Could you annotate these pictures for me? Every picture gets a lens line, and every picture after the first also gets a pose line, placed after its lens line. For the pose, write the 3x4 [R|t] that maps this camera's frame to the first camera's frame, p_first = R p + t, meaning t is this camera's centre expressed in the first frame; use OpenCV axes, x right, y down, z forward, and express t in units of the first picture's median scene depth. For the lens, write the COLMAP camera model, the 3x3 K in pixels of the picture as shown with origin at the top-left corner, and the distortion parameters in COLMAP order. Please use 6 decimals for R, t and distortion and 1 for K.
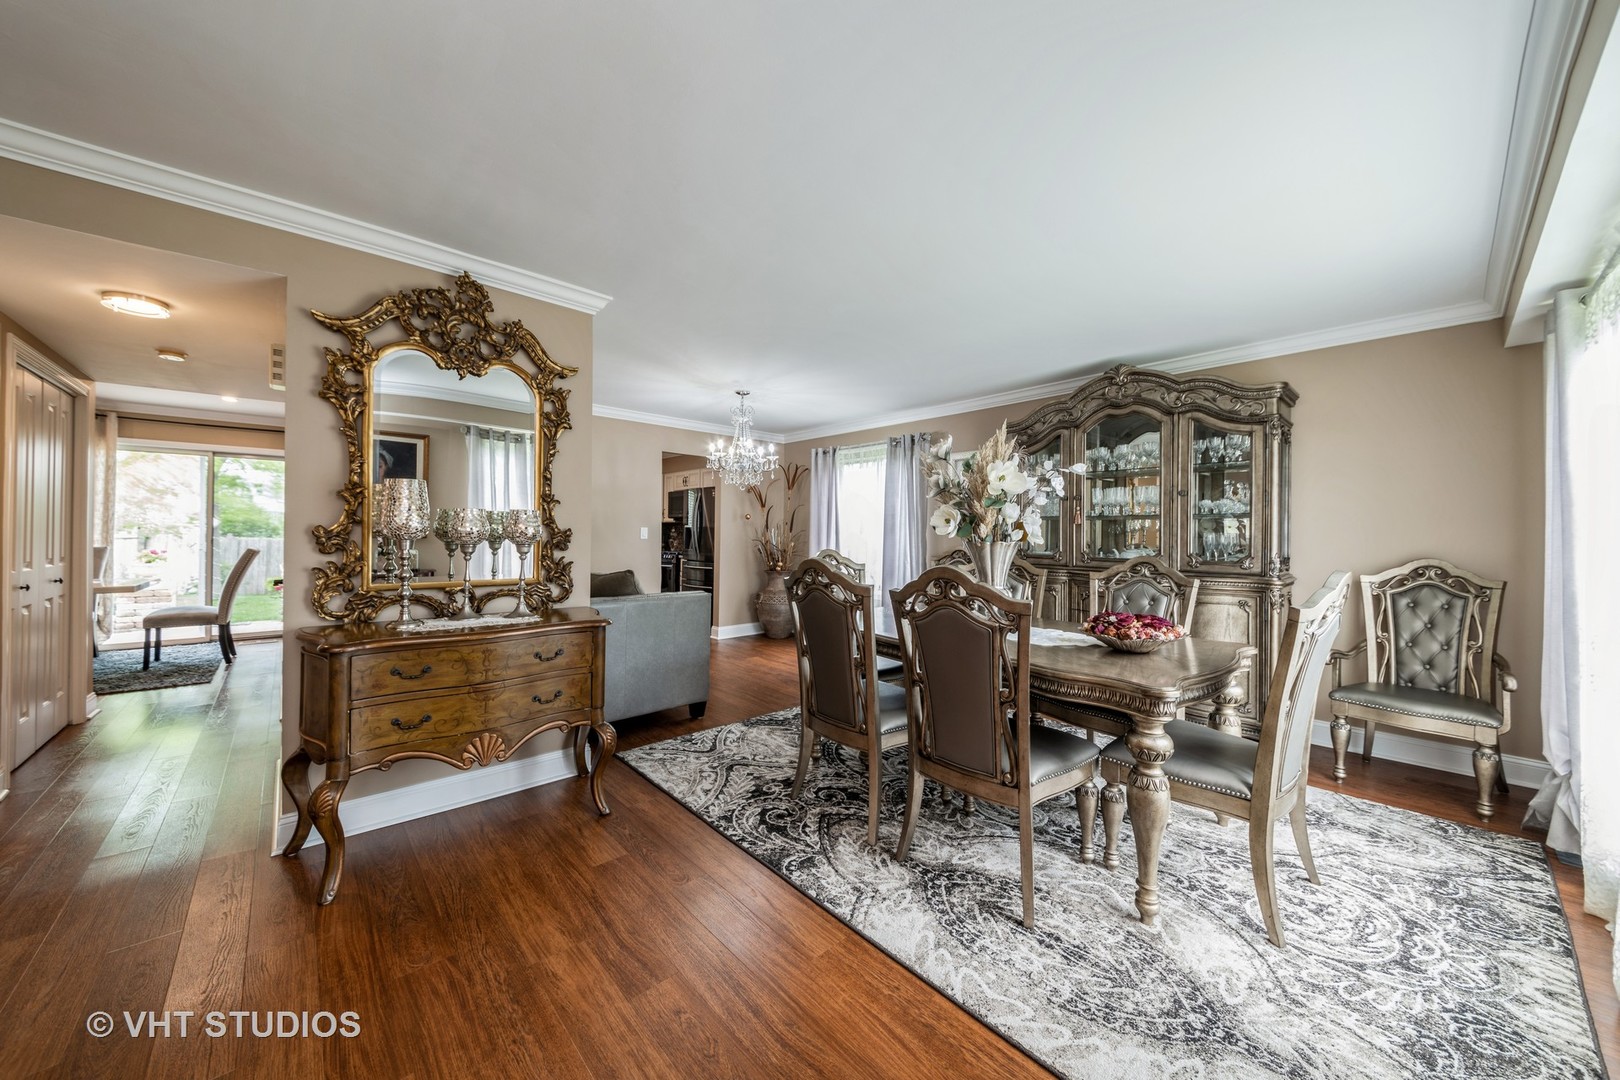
lens RADIAL K [[571.9, 0, 812.0], [0, 571.9, 531.3], [0, 0, 1]] dist [0.008015, -0.004219]
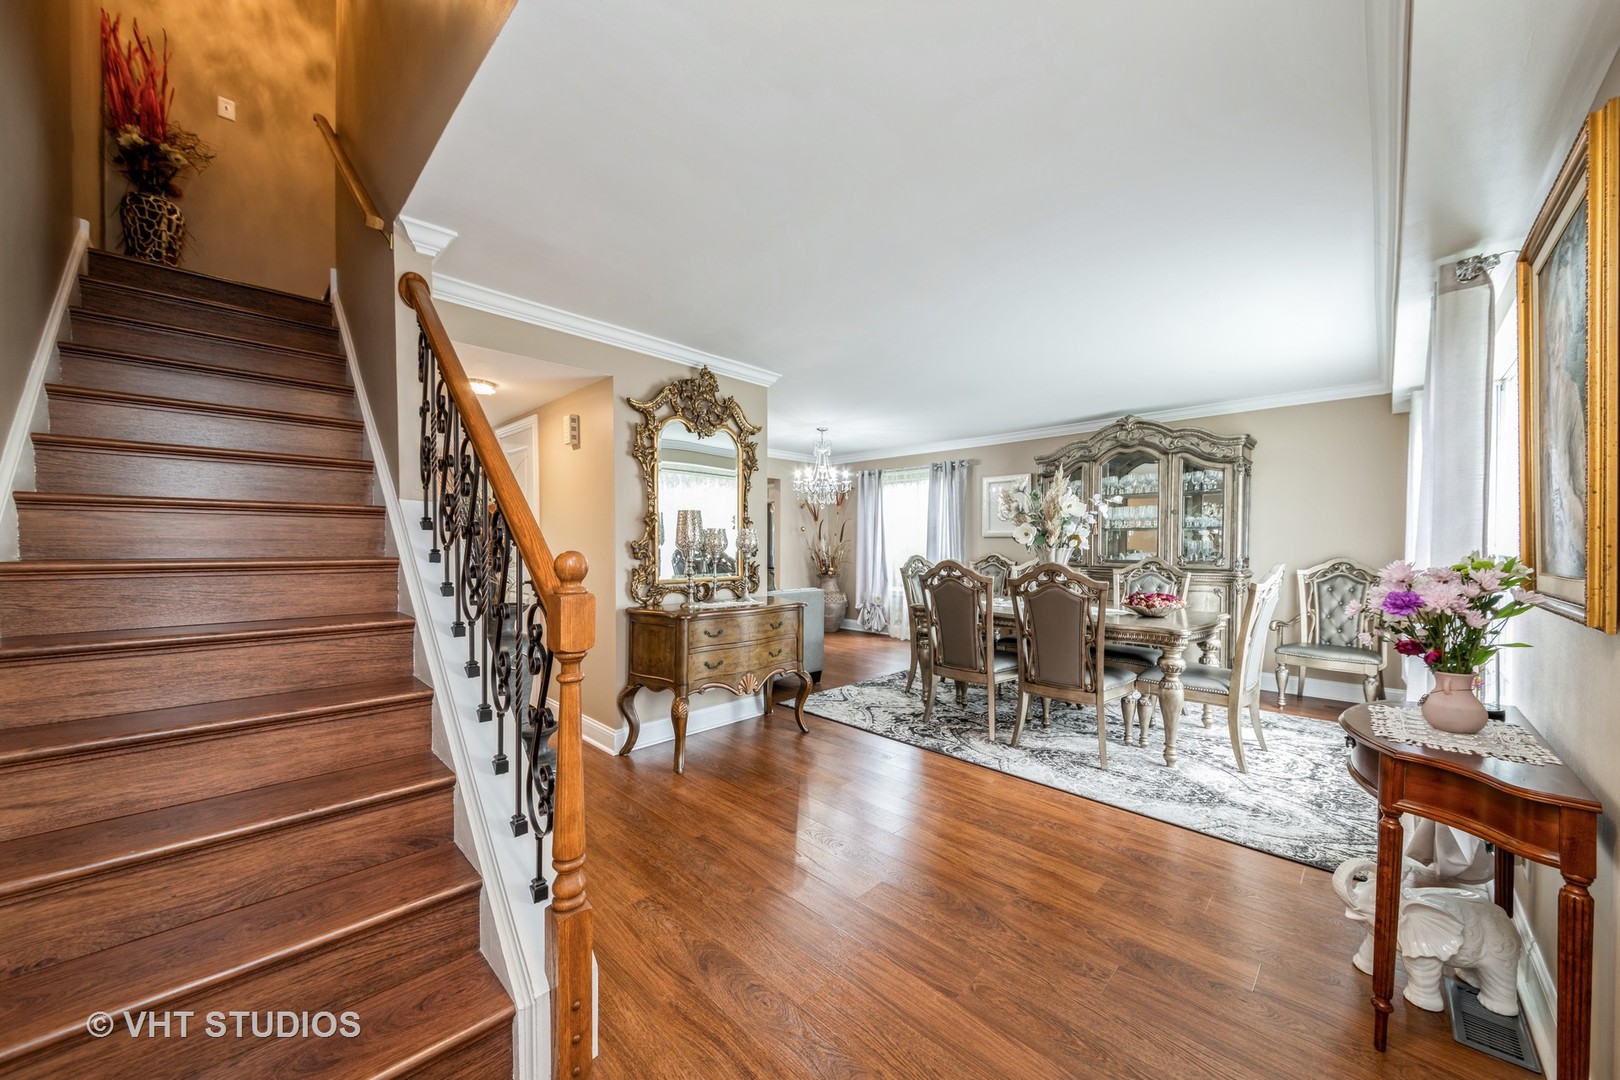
lens RADIAL K [[576.6, 0, 799.8], [0, 576.6, 550.8], [0, 0, 1]] dist [-0.000957, -0.000333]
pose [[0.999273, -0.007145, 0.037460, -0.384472], [0.006388, 0.999774, 0.020279, -0.008703], [-0.037596, -0.020025, 0.999092, -0.441361]]
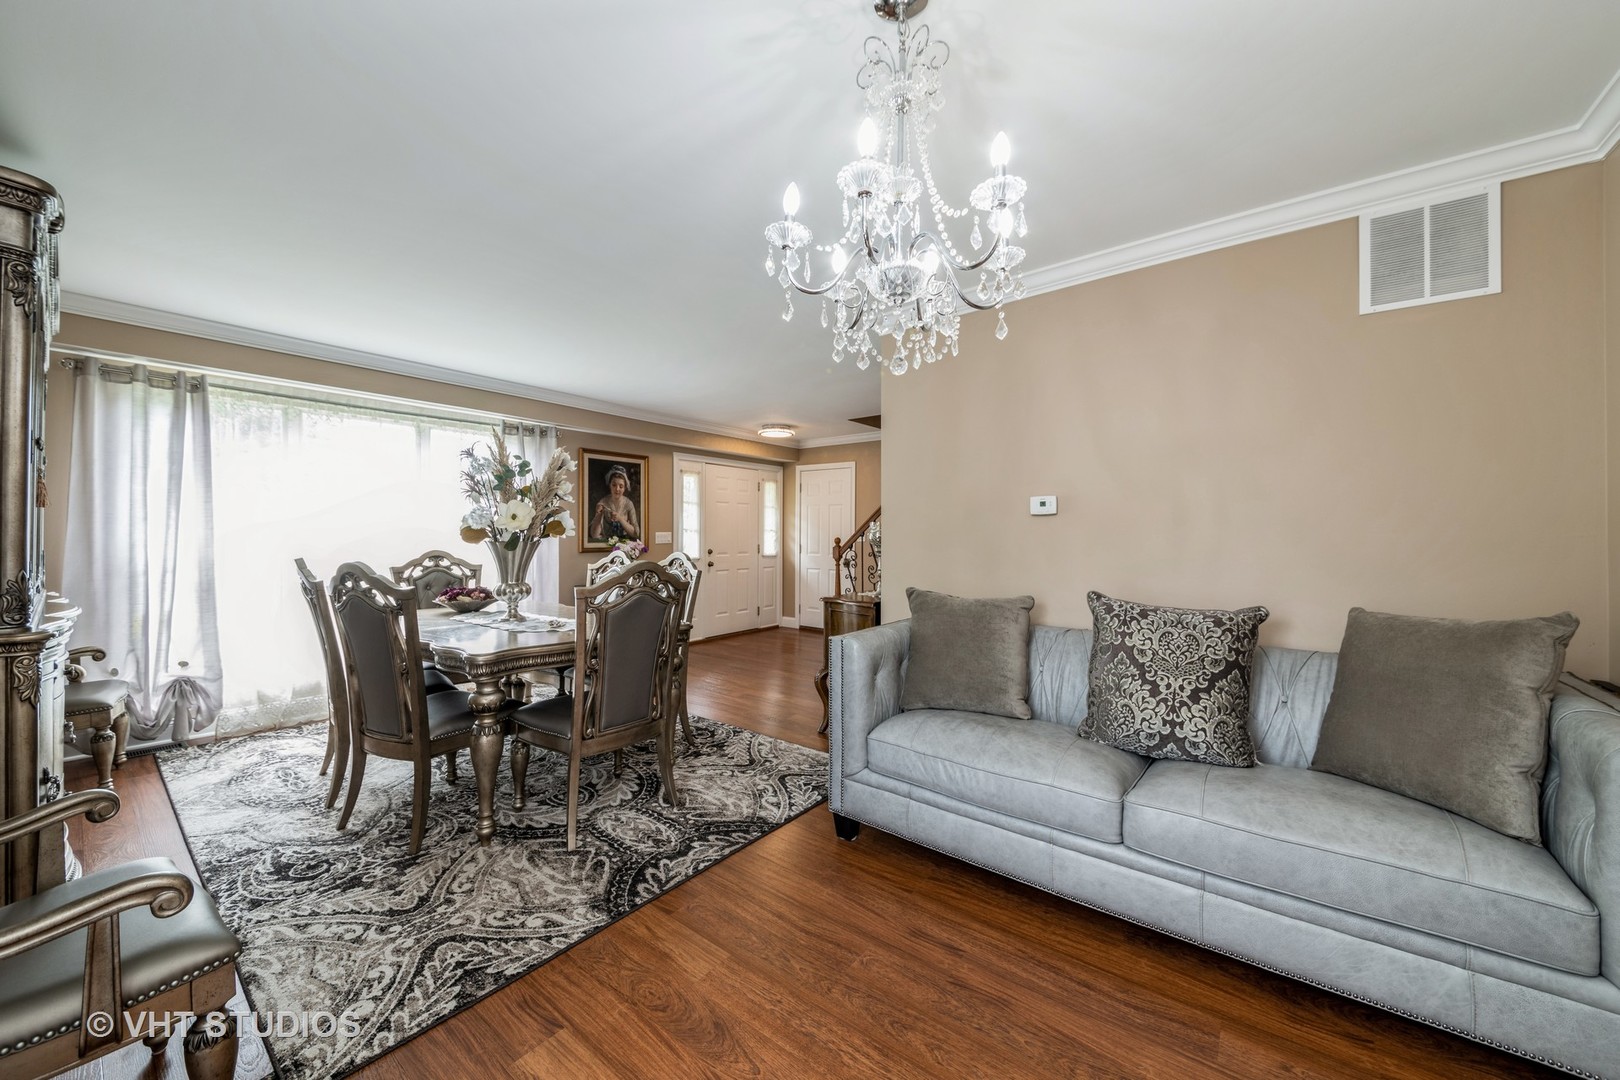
lens RADIAL K [[576.6, 0, 799.8], [0, 576.6, 550.8], [0, 0, 1]] dist [-0.000957, -0.000333]
pose [[-0.988026, -0.008226, -0.154067, -0.066146], [-0.011109, 0.999779, 0.017861, 0.001206], [0.153886, 0.019359, -0.987899, 2.181355]]
